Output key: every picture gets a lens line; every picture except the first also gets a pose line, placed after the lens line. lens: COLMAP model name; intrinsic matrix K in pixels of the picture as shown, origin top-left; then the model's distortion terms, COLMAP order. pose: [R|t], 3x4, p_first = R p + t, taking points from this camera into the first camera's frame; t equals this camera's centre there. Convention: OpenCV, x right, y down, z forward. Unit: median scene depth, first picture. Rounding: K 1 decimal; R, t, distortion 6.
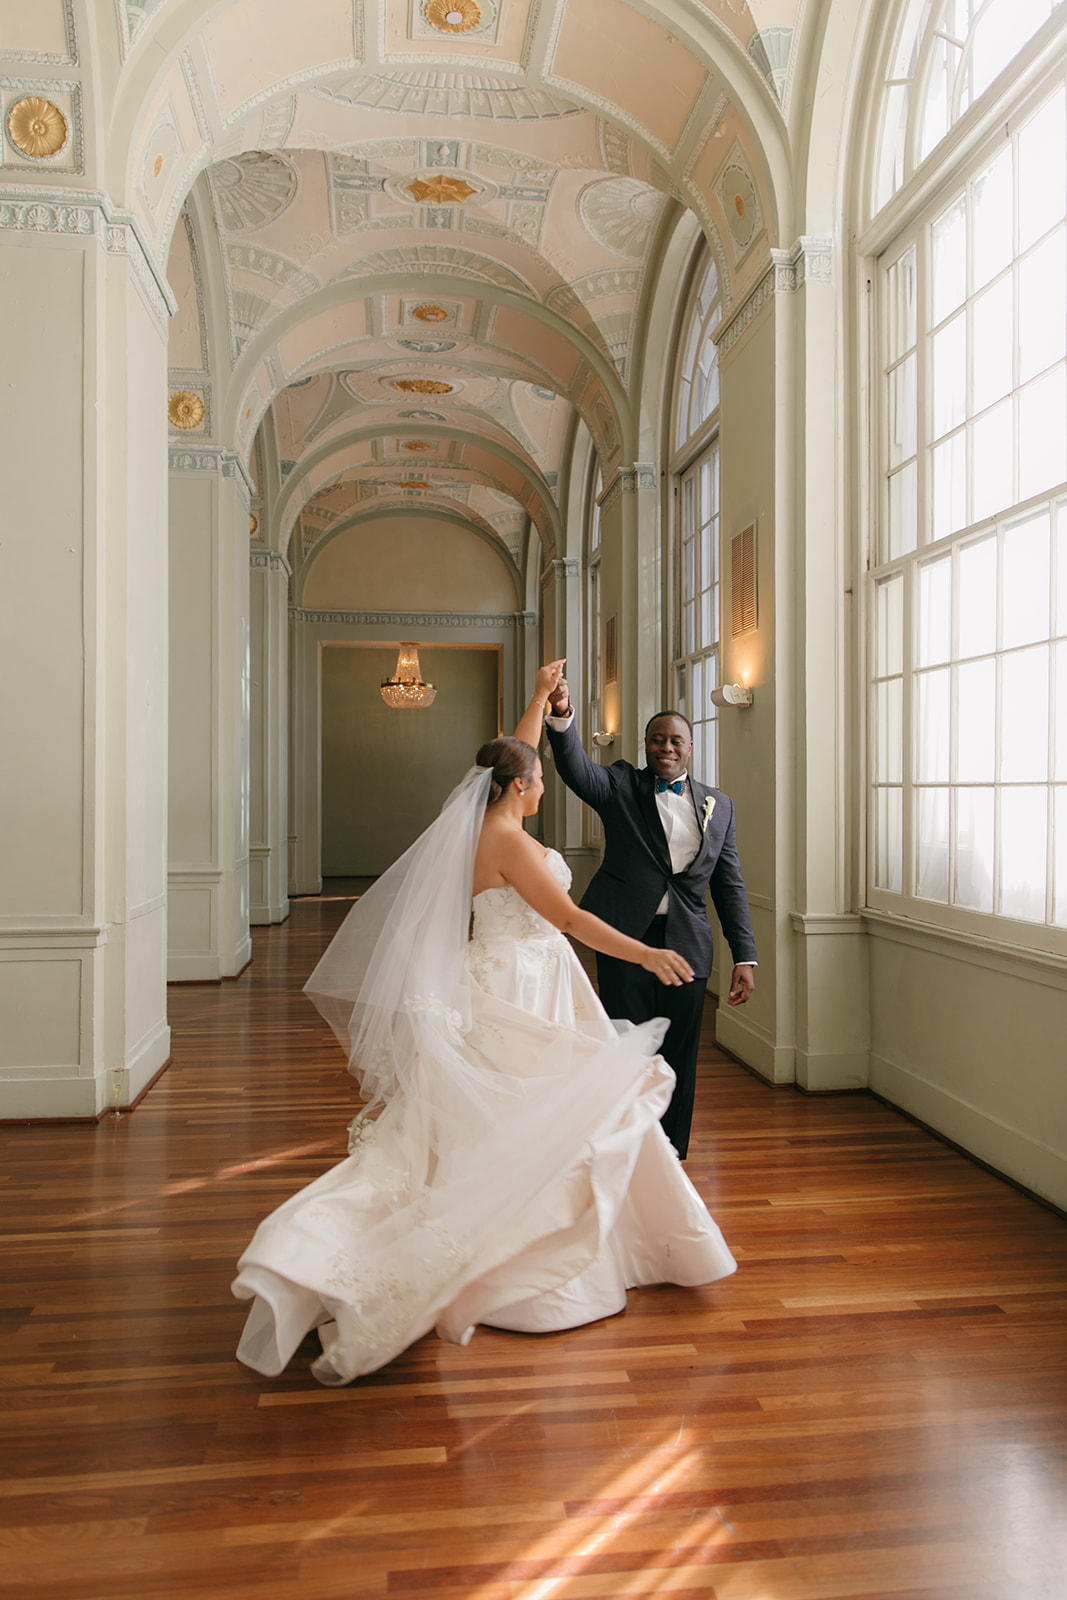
lens RADIAL K [[1185.5, 0, 533.5], [0, 1185.5, 800.0], [0, 0, 1]] dist [0.000119, 0.000611]
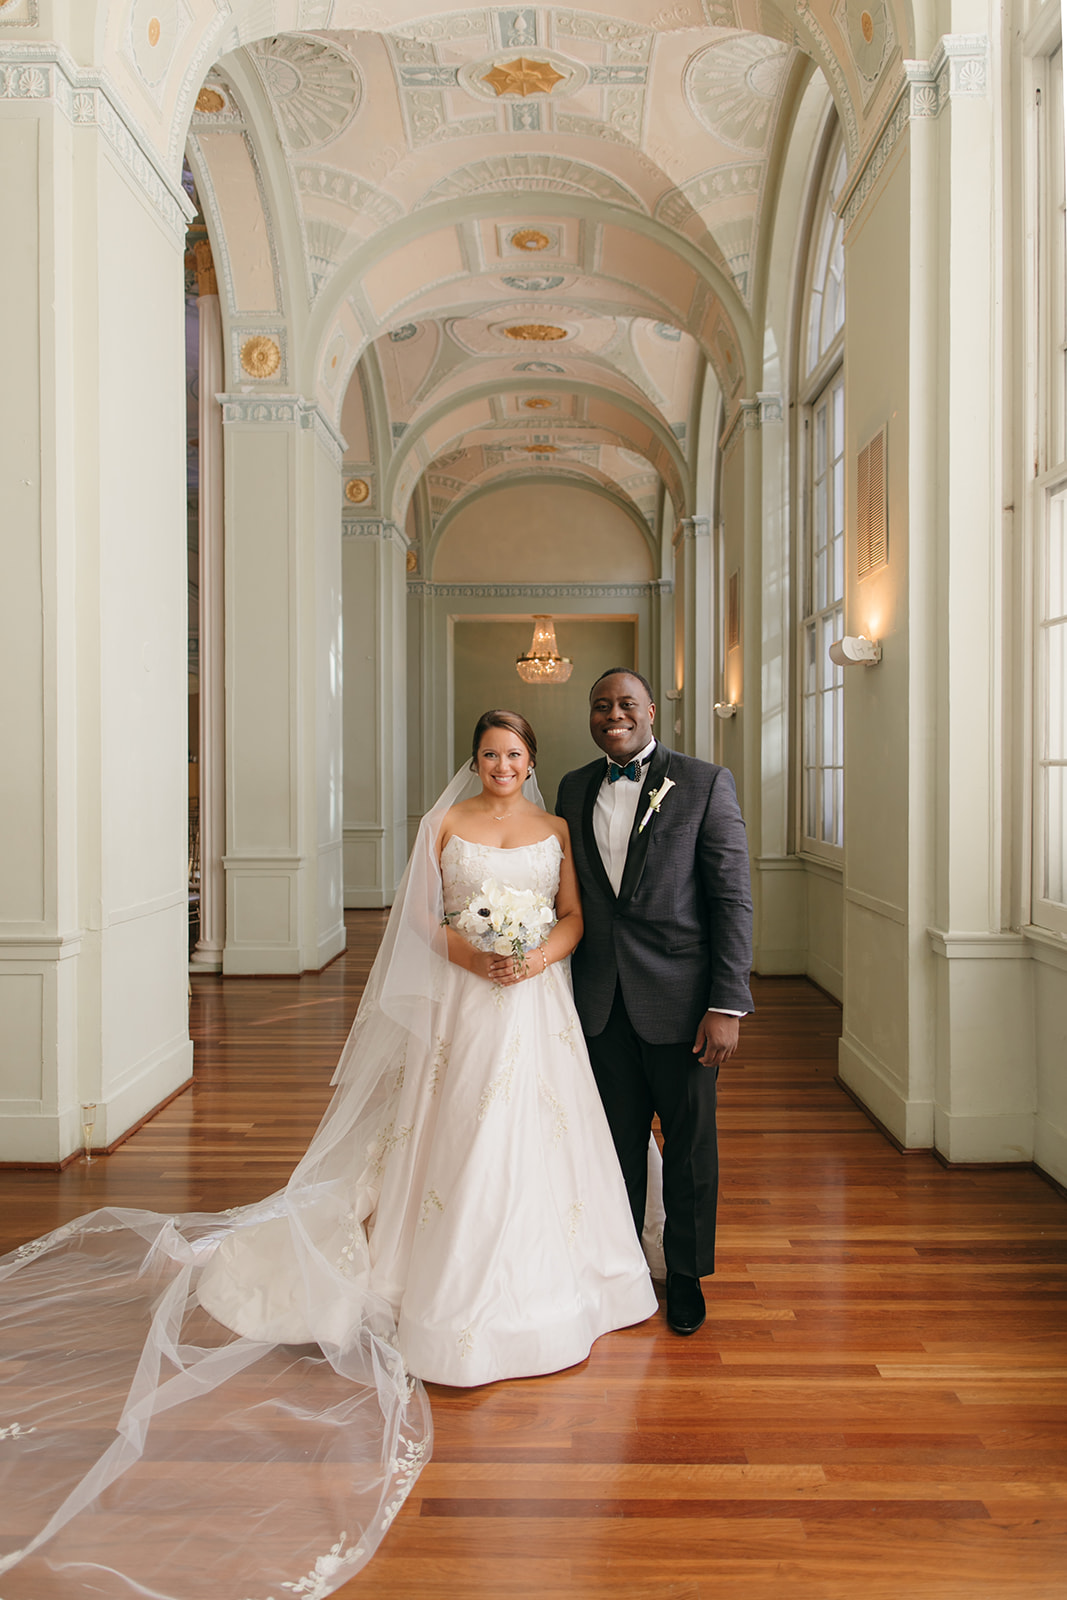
lens RADIAL K [[1133.4, 0, 539.0], [0, 1133.4, 789.2], [0, 0, 1]] dist [0.005639, -0.006190]
pose [[0.989908, 0.000732, -0.141712, 0.046884], [0.000919, 0.999933, 0.011580, -0.002934], [0.141711, -0.011593, 0.989840, 0.155867]]
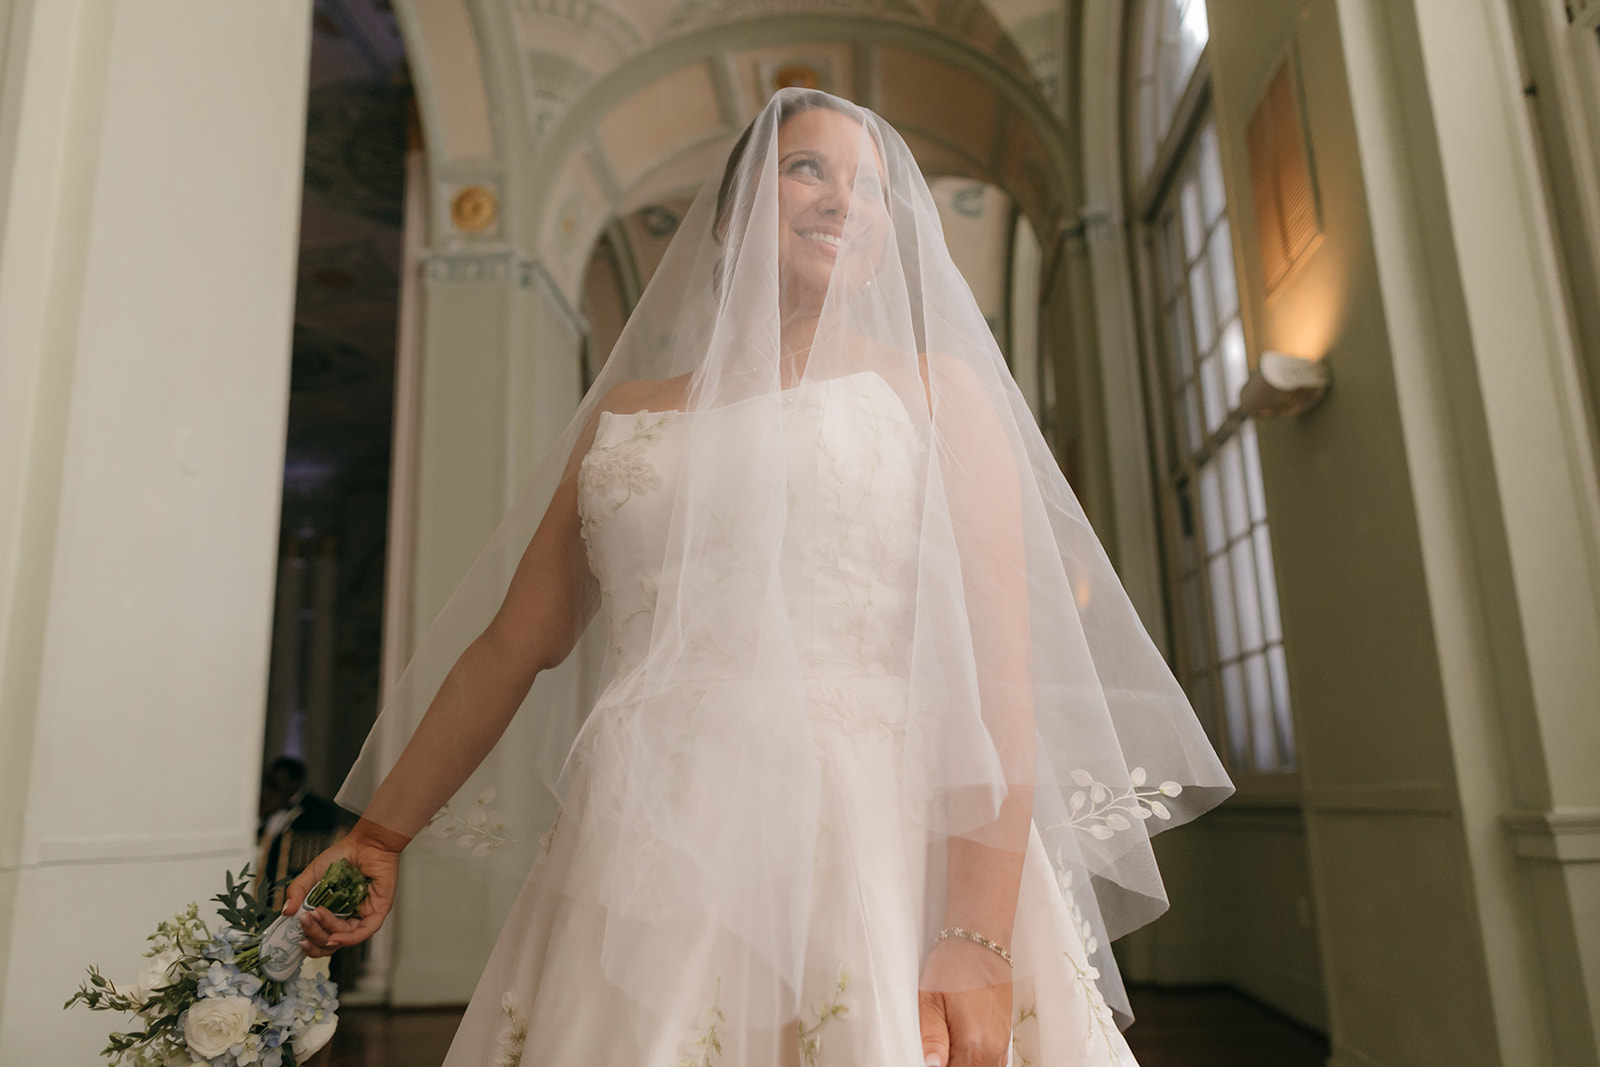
lens RADIAL K [[1185.5, 0, 800.0], [0, 1185.5, 533.5], [0, 0, 1]] dist [0.000119, 0.000611]
pose [[0.978772, -0.074090, -0.191090, 0.044598], [0.028208, 0.972197, -0.232461, 0.059906], [0.203000, 0.222136, 0.953649, 0.364840]]
